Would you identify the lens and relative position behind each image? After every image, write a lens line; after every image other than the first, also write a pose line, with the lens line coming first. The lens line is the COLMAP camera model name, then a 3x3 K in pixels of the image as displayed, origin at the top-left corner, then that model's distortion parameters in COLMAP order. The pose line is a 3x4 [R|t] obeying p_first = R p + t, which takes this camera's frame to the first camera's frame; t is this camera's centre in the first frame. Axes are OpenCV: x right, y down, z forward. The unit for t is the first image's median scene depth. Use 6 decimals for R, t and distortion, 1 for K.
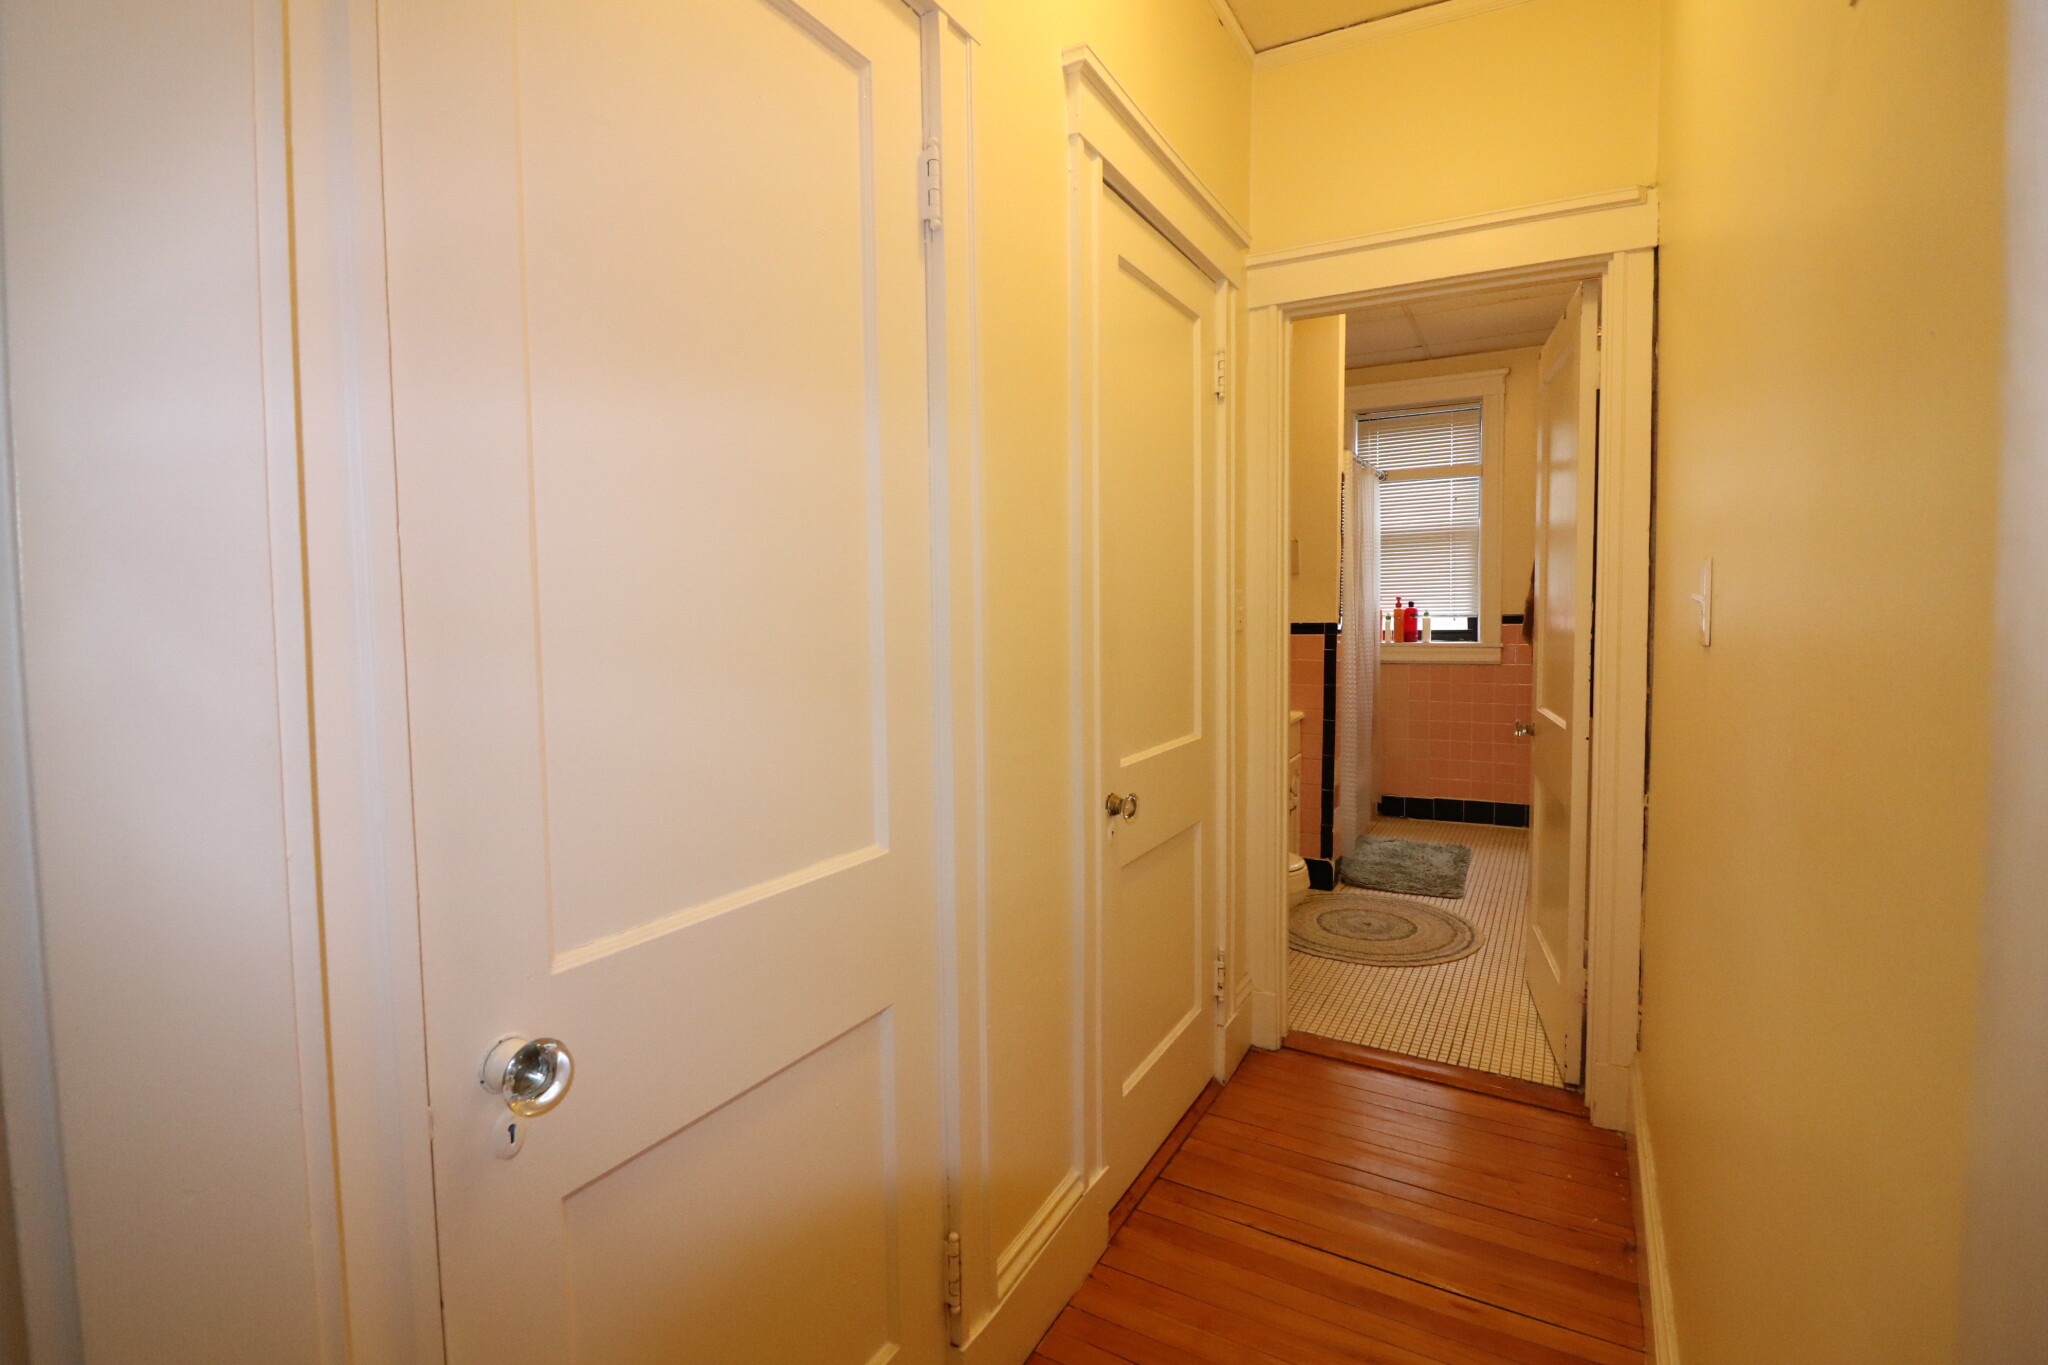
lens RADIAL K [[955.0, 0, 1020.7], [0, 955.0, 664.5], [0, 0, 1]] dist [0.000273, -0.012533]
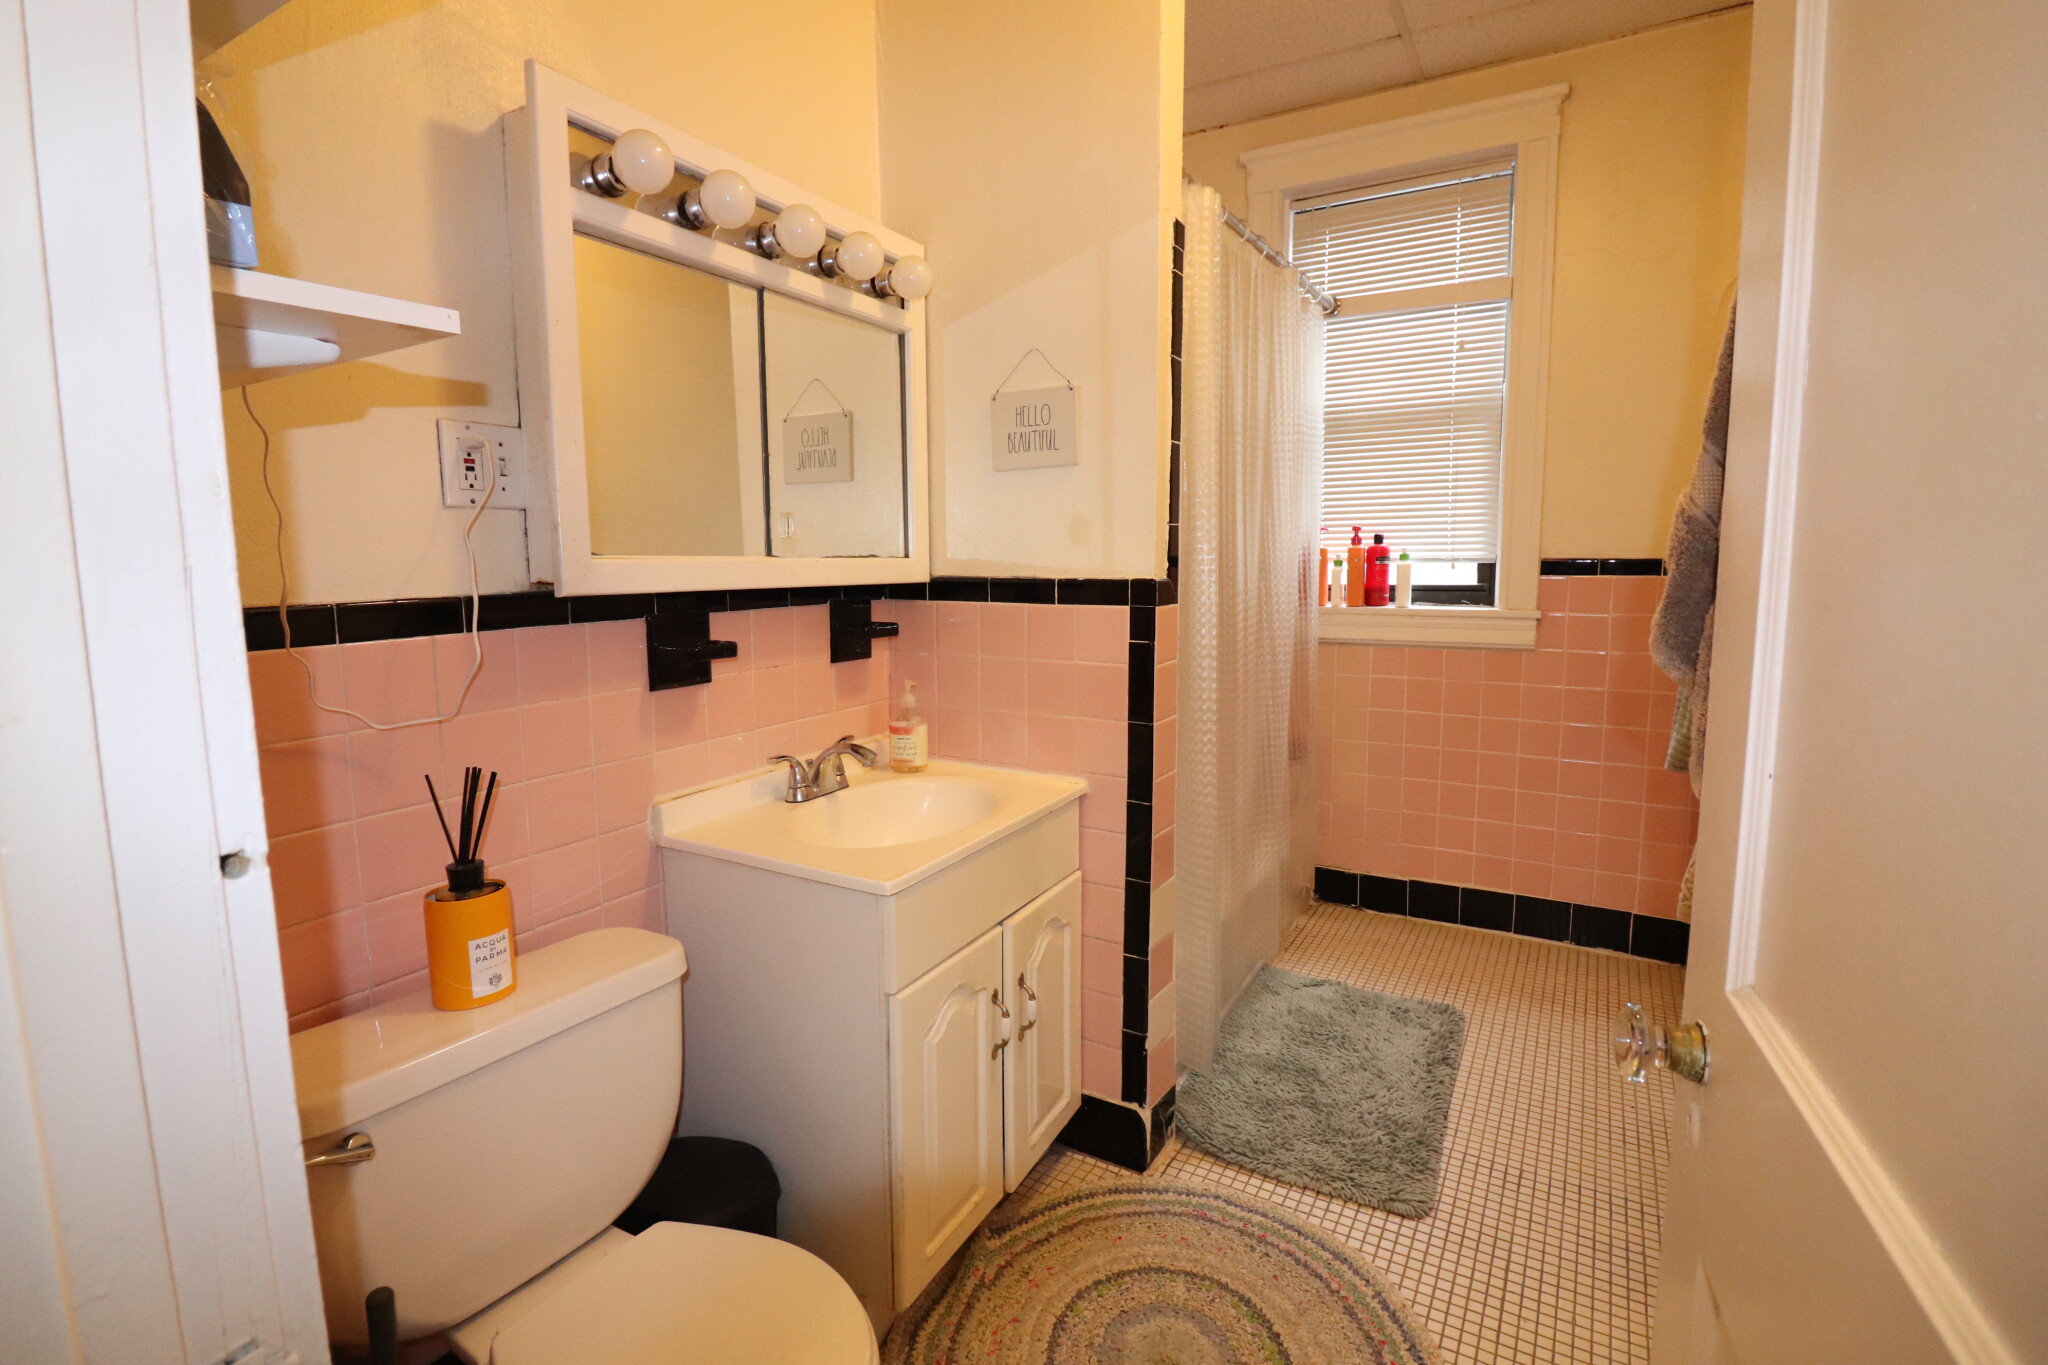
lens RADIAL K [[955.0, 0, 1020.7], [0, 955.0, 664.5], [0, 0, 1]] dist [0.000273, -0.012533]
pose [[0.999770, 0.002498, -0.021308, 0.215256], [-0.001174, 0.998082, 0.061891, -0.024380], [0.021421, -0.061852, 0.997855, 0.437994]]
